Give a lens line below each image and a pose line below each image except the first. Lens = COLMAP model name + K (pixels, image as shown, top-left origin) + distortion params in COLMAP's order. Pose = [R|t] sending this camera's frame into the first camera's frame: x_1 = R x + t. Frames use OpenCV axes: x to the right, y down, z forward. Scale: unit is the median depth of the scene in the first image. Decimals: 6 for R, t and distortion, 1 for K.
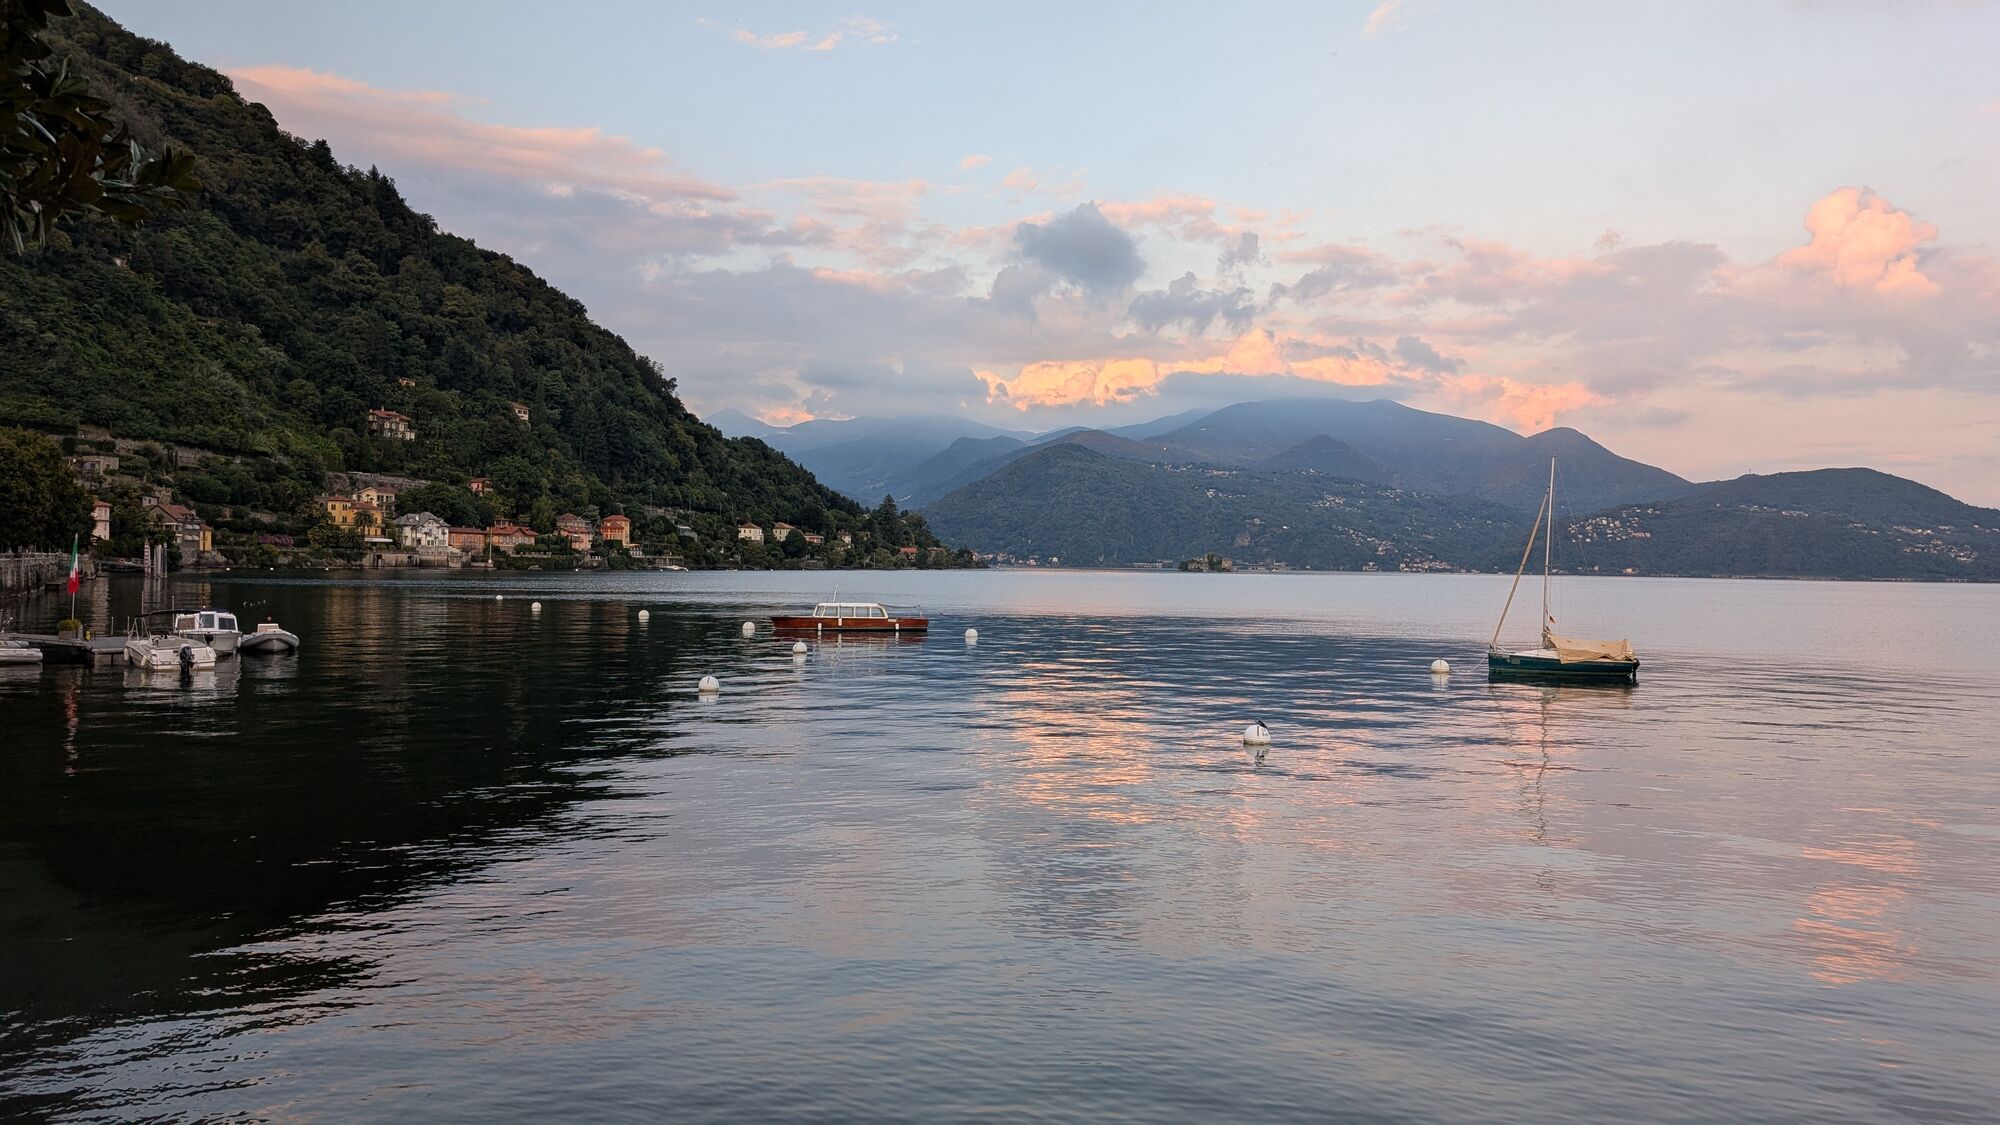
lens RADIAL K [[1450.6, 0, 1034.4], [0, 1450.6, 536.7], [0, 0, 1]] dist [0.004930, 0.007519]
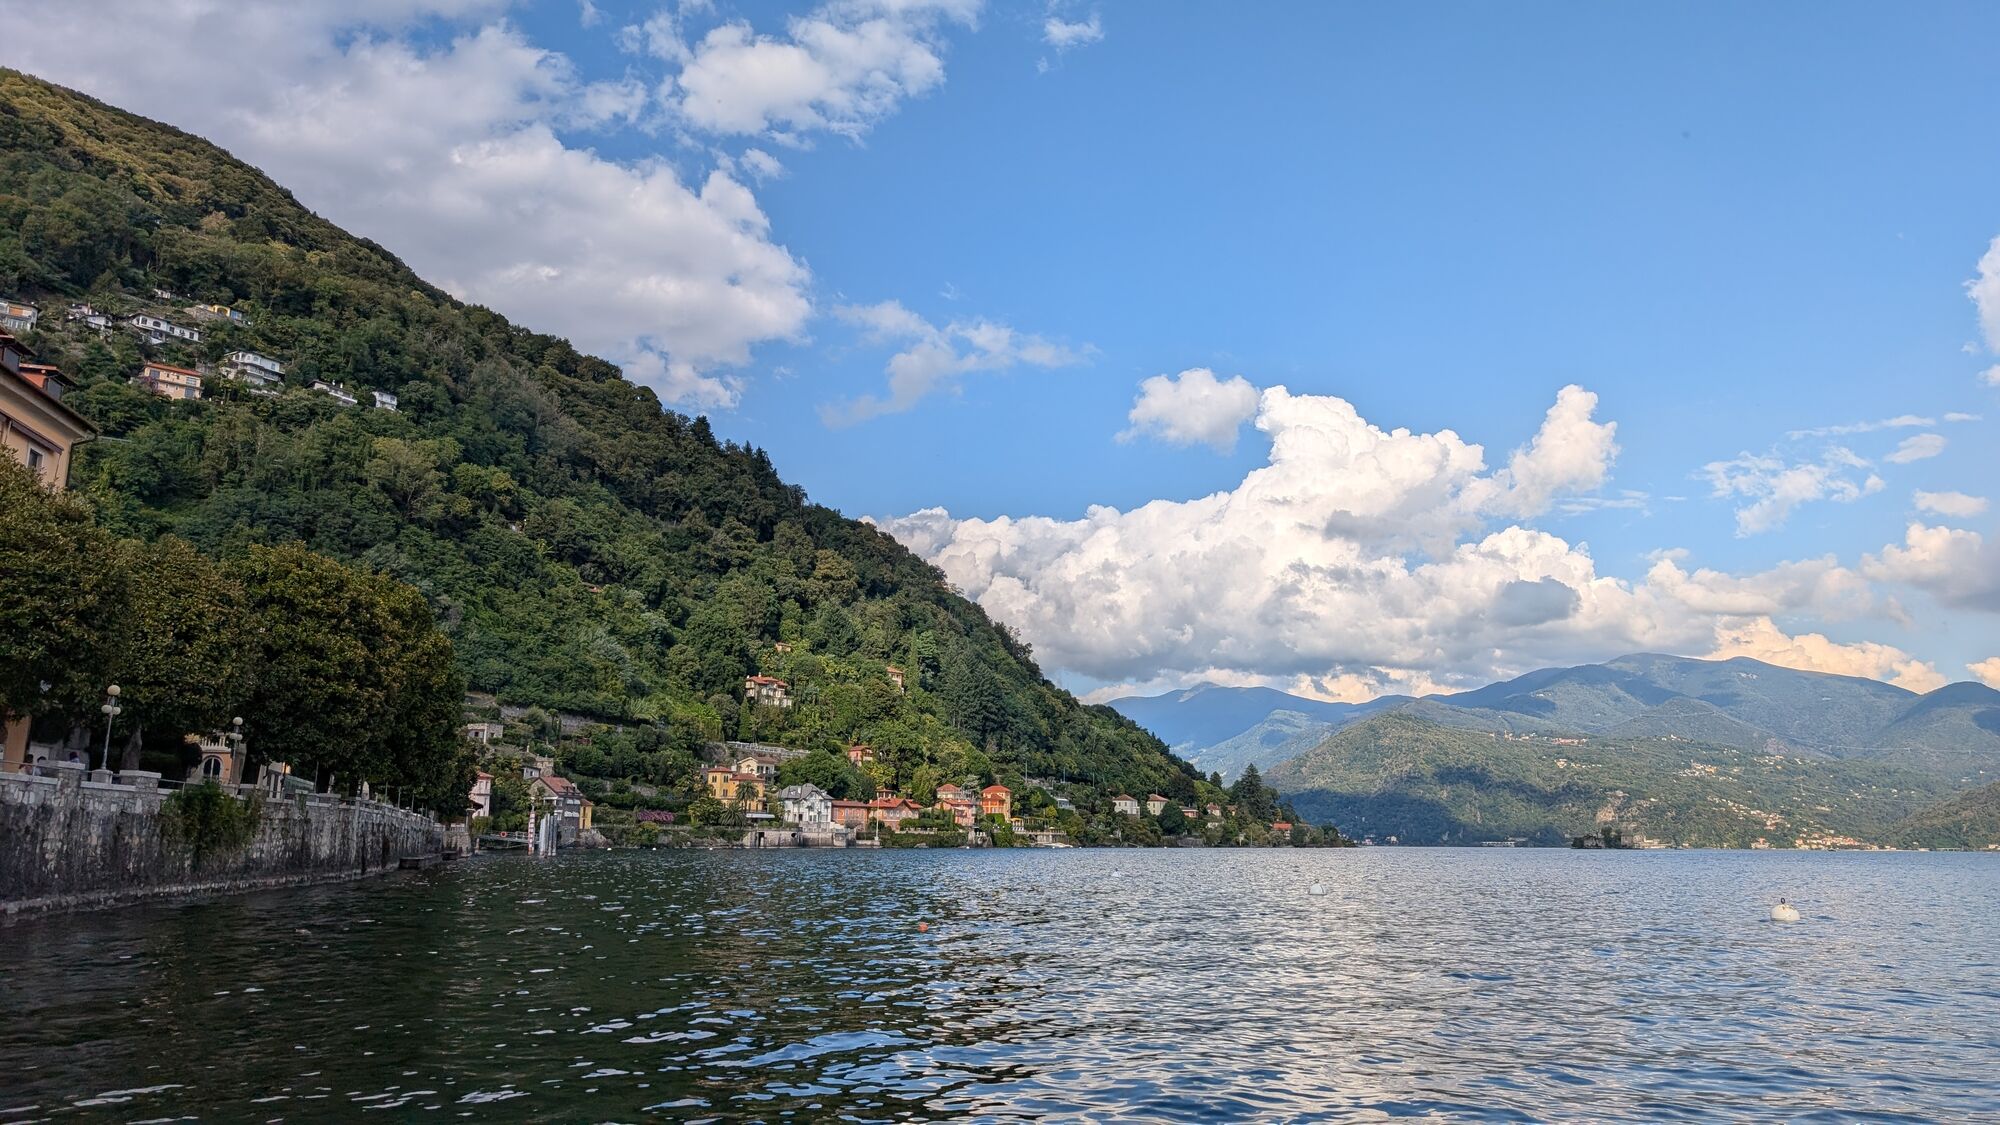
lens RADIAL K [[1414.4, 0, 1031.8], [0, 1414.4, 534.0], [0, 0, 1]] dist [0.071013, -0.100912]
pose [[0.978502, -0.055302, -0.198686, -0.090148], [0.015249, 0.980141, -0.197714, 0.006778], [0.205674, 0.190434, 0.959913, 0.139994]]
